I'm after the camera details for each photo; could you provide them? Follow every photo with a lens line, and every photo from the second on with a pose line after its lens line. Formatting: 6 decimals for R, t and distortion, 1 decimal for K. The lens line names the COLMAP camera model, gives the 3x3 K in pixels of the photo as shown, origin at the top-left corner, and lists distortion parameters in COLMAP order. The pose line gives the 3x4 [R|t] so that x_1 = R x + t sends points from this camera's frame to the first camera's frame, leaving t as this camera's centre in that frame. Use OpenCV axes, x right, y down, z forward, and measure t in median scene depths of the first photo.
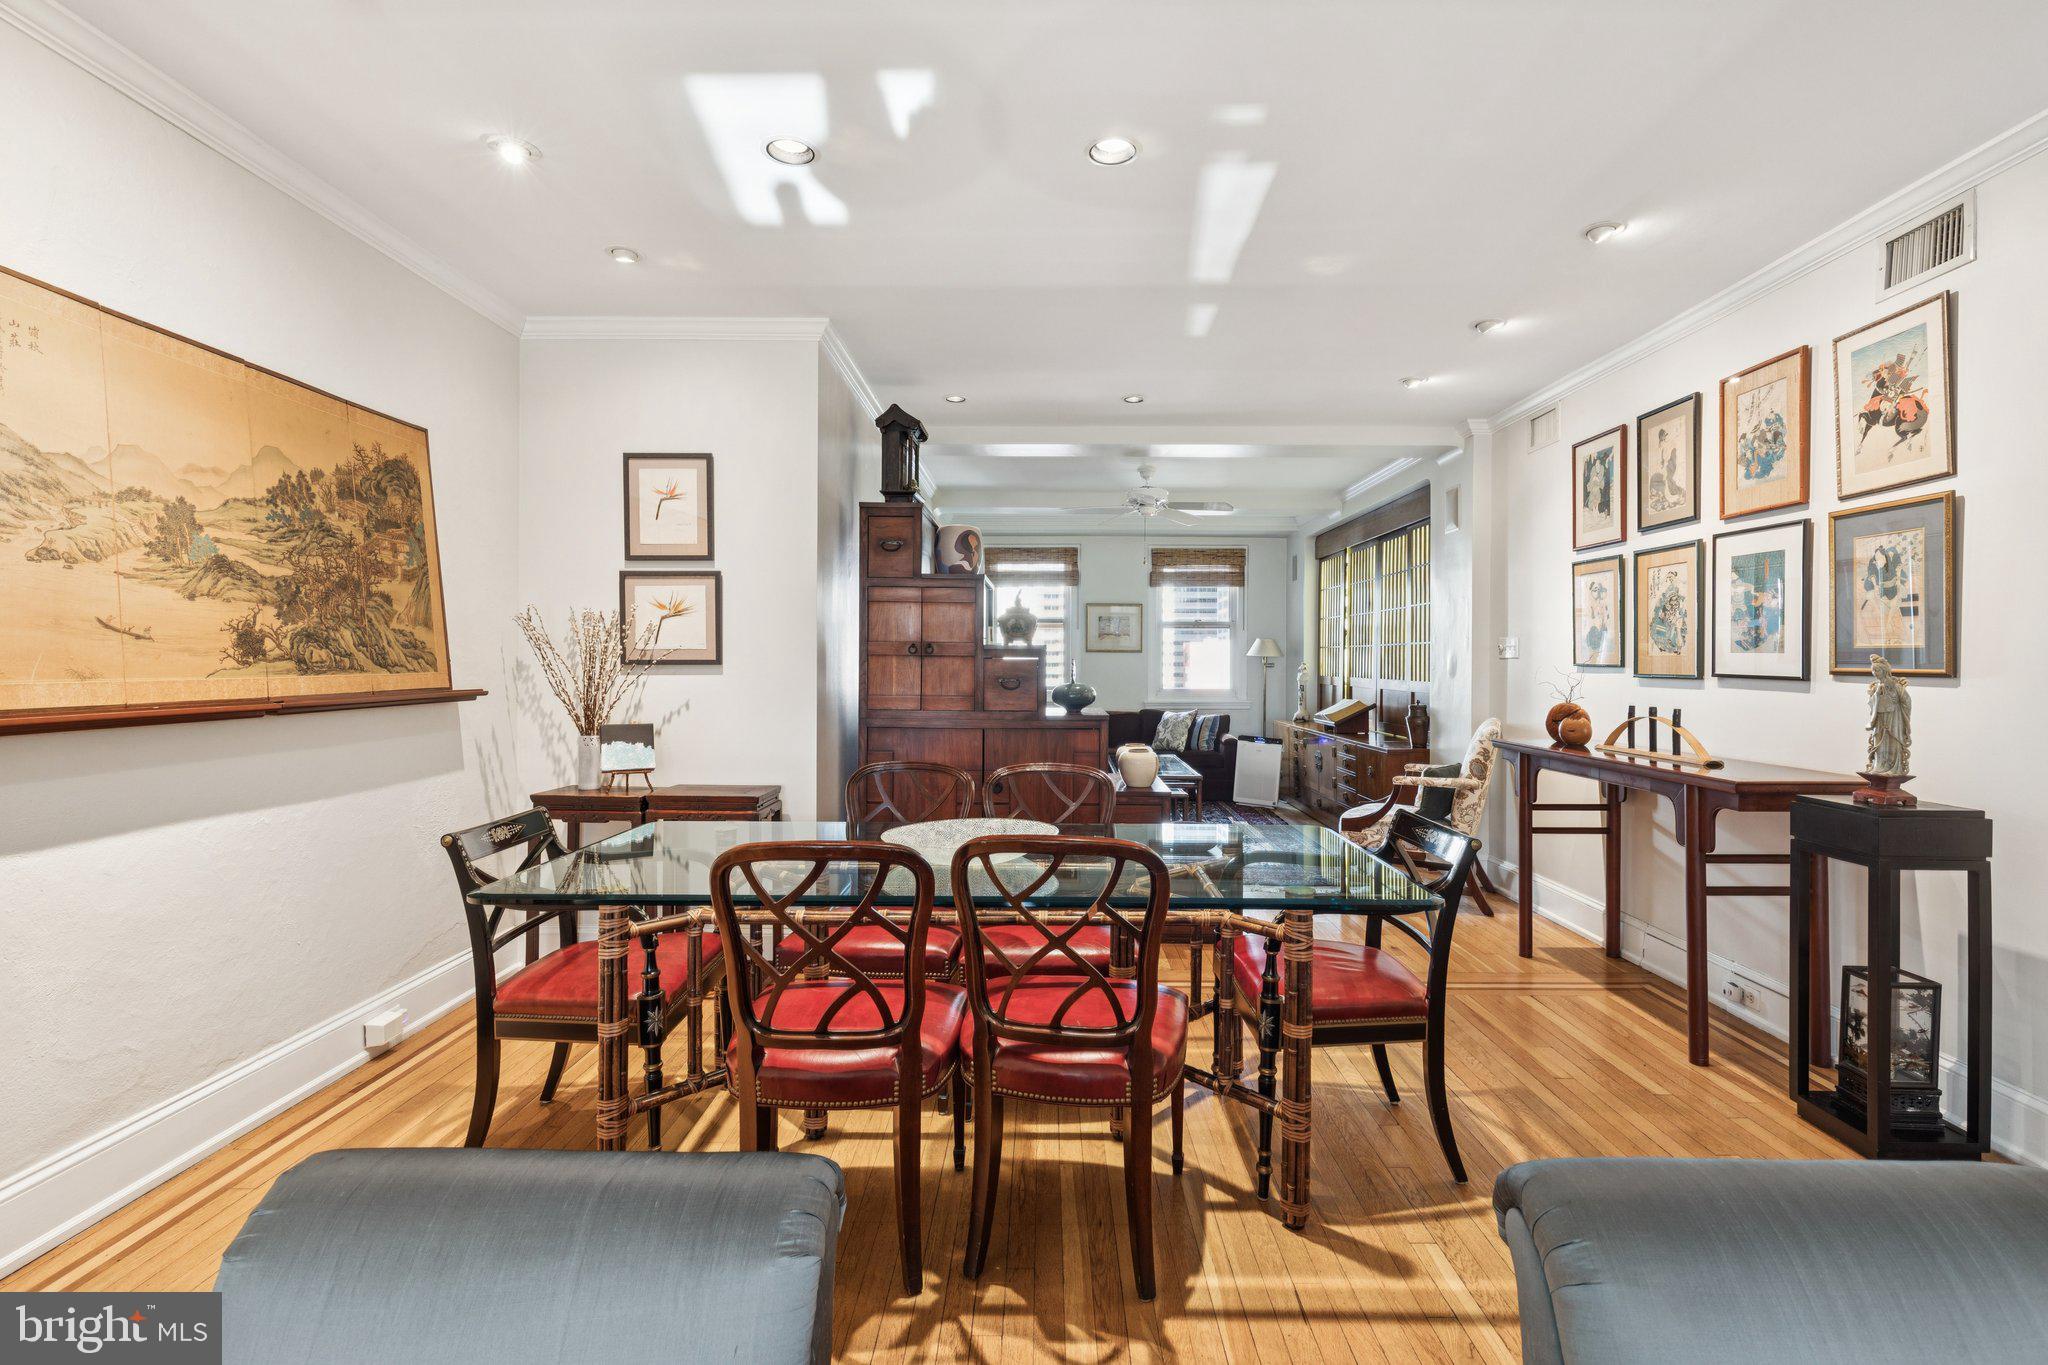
lens RADIAL K [[926.9, 0, 1039.3], [0, 926.9, 676.2], [0, 0, 1]] dist [0.001746, -0.000389]
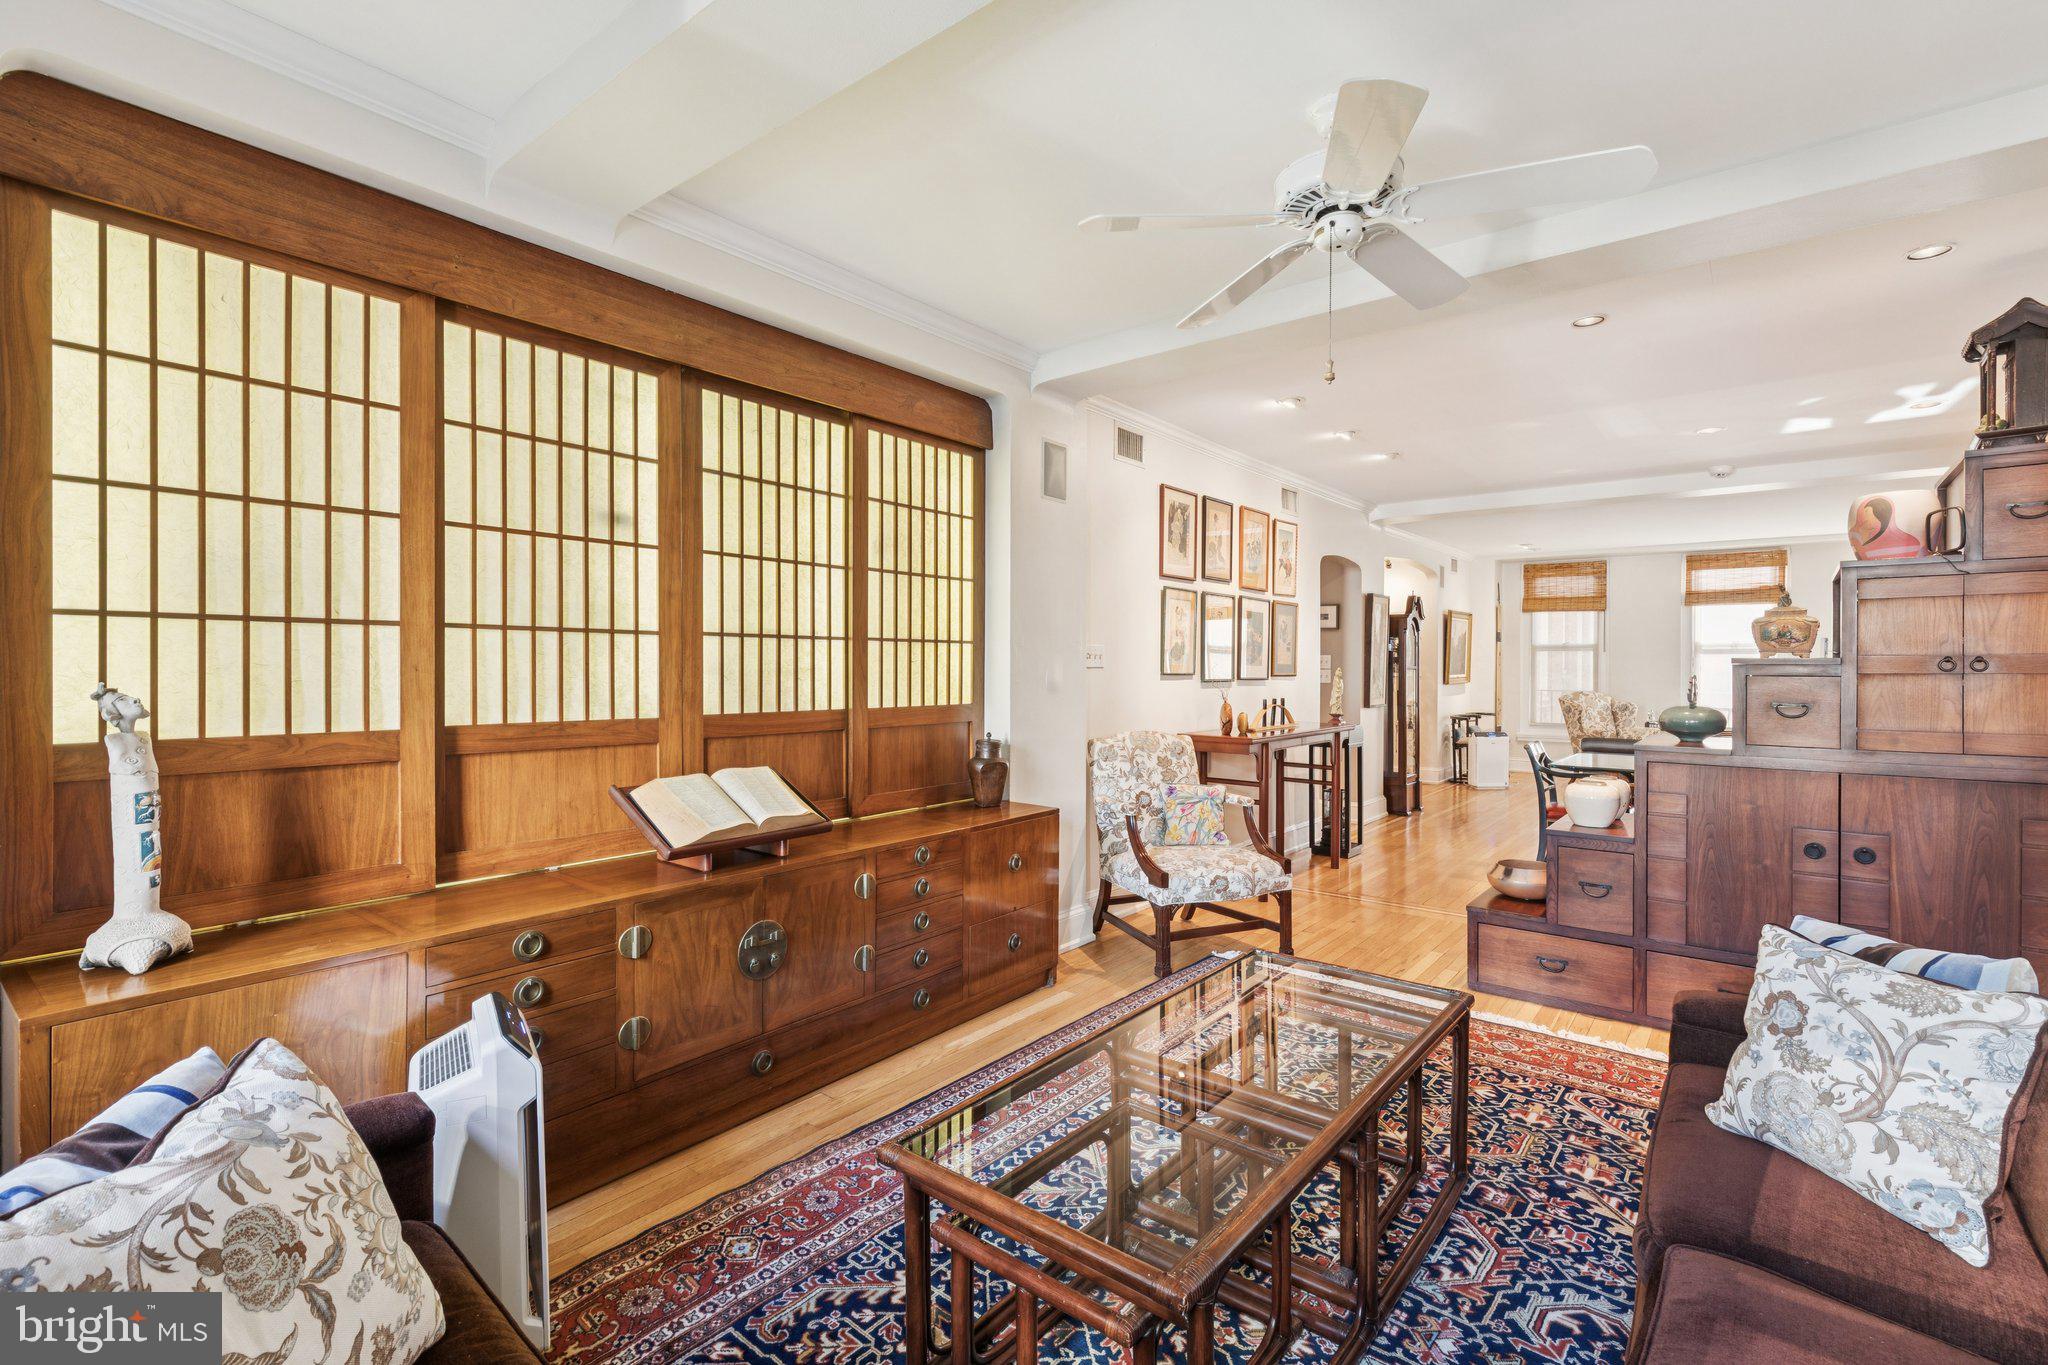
lens RADIAL K [[916.4, 0, 1031.8], [0, 916.4, 656.9], [0, 0, 1]] dist [0.014499, 0.000067]
pose [[-0.785629, -0.002616, 0.618692, -0.005298], [0.002808, 0.999966, 0.007794, -0.054658], [-0.618691, 0.007861, -0.785595, 2.598947]]
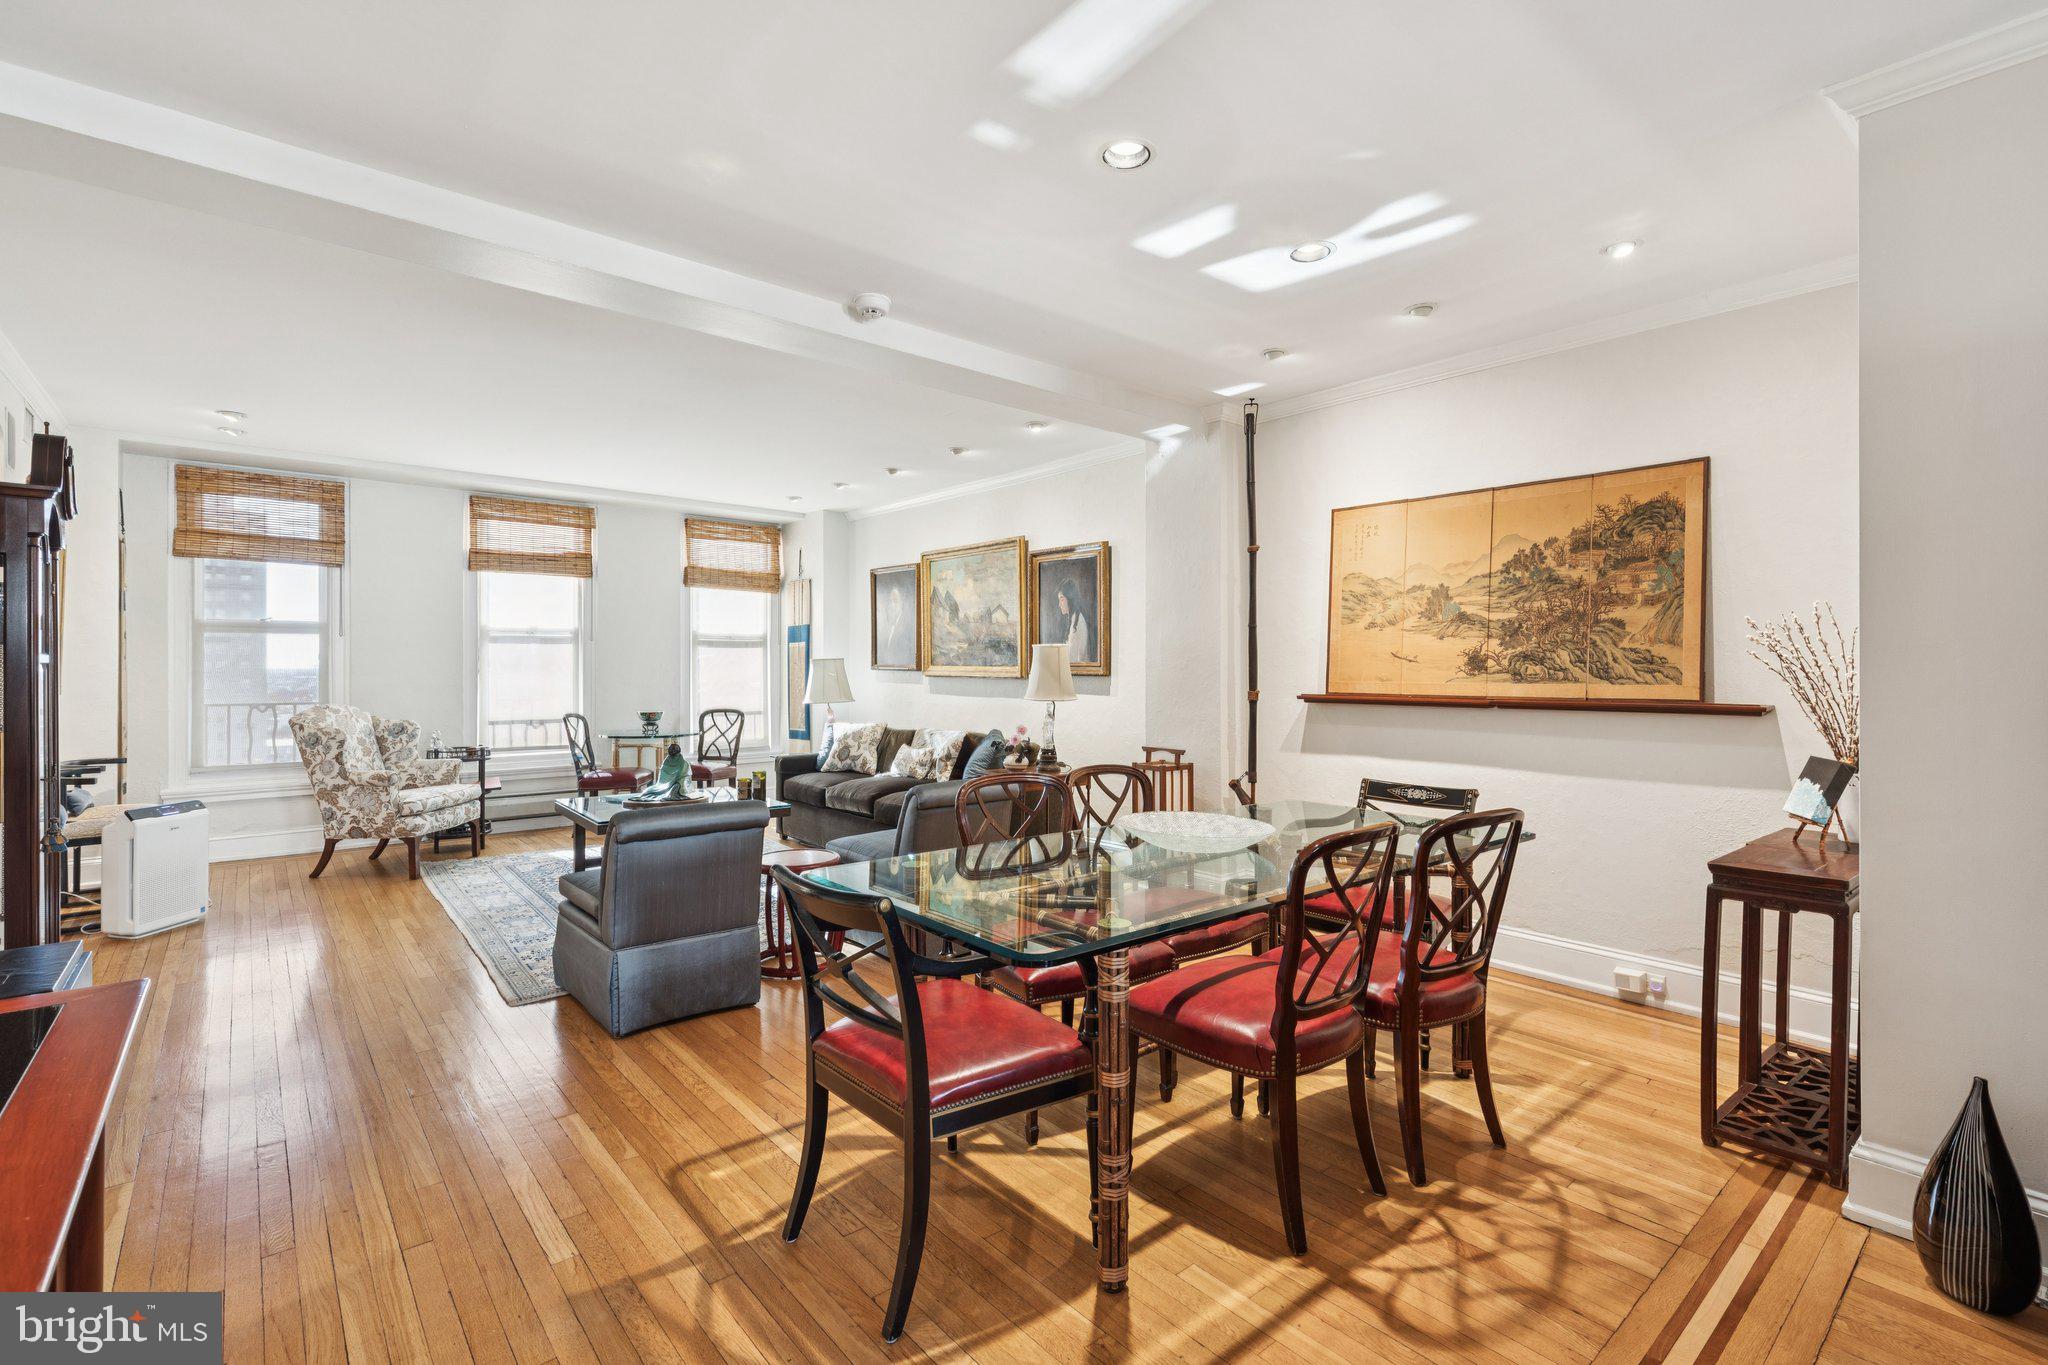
lens RADIAL K [[924.2, 0, 1023.3], [0, 924.2, 674.0], [0, 0, 1]] dist [0.001556, -0.000054]
pose [[-0.757349, -0.004209, -0.652997, 0.588664], [-0.018403, 0.999720, 0.014900, -0.017993], [0.652751, 0.023302, -0.757214, 1.224792]]
